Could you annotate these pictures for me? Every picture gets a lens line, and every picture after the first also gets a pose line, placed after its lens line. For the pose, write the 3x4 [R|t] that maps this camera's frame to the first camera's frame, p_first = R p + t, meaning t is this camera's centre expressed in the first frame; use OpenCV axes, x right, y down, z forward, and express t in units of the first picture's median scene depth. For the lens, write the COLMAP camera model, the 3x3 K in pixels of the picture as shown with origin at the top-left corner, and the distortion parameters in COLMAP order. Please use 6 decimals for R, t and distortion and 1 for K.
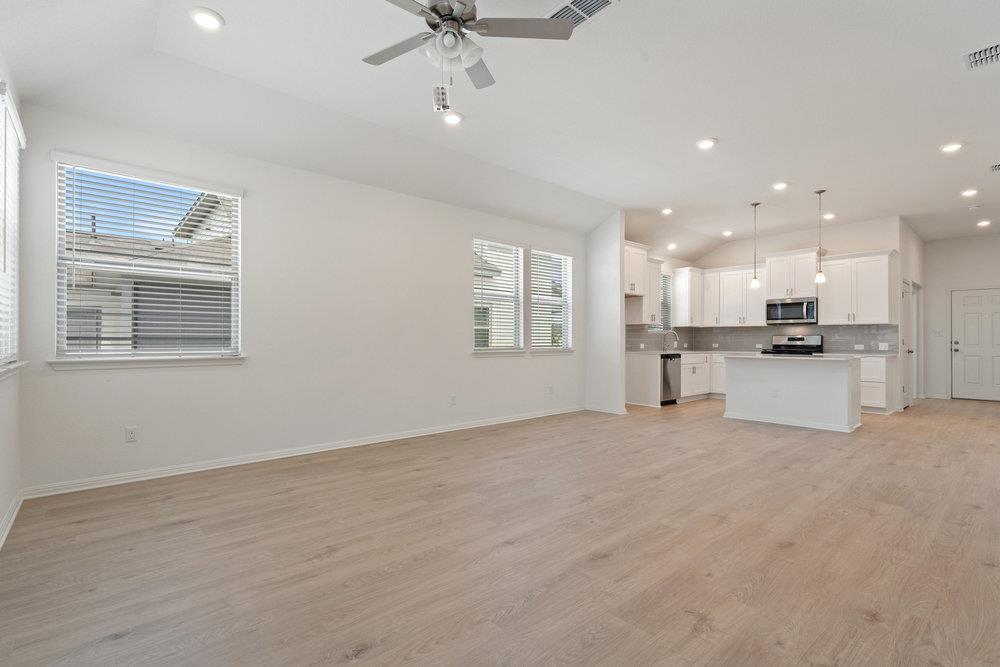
lens RADIAL K [[461.0, 0, 495.5], [0, 461.0, 335.5], [0, 0, 1]] dist [0.000314, 0.000339]
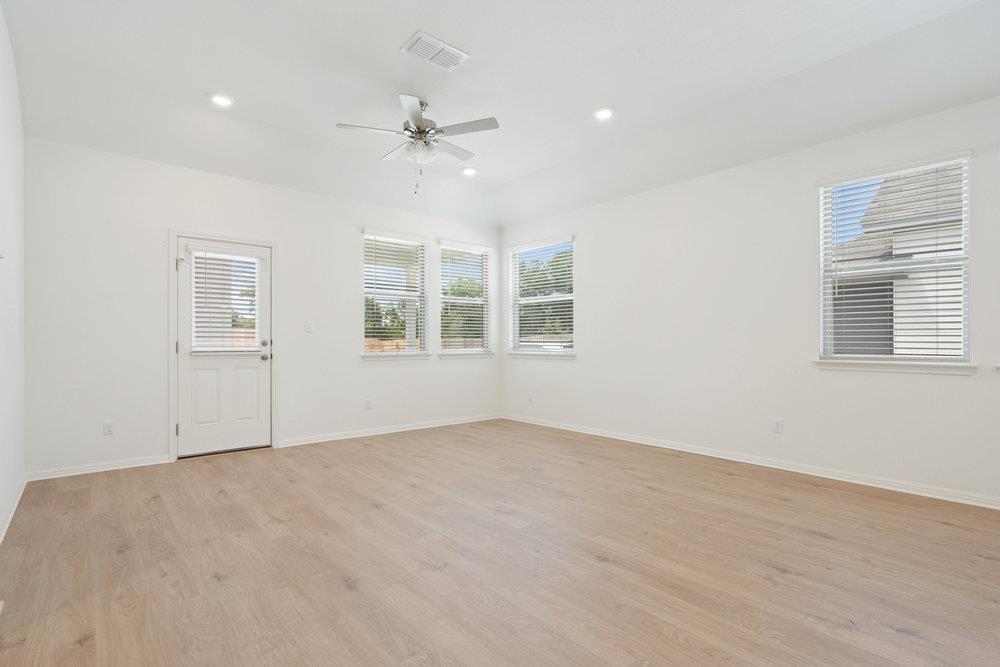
lens RADIAL K [[484.0, 0, 493.8], [0, 484.0, 338.2], [0, 0, 1]] dist [0.000964, 0.000693]
pose [[-0.019728, -0.009533, -0.999760, 1.082581], [0.007718, 0.999923, -0.009687, 0.010577], [0.999776, -0.007907, -0.019653, 0.916633]]
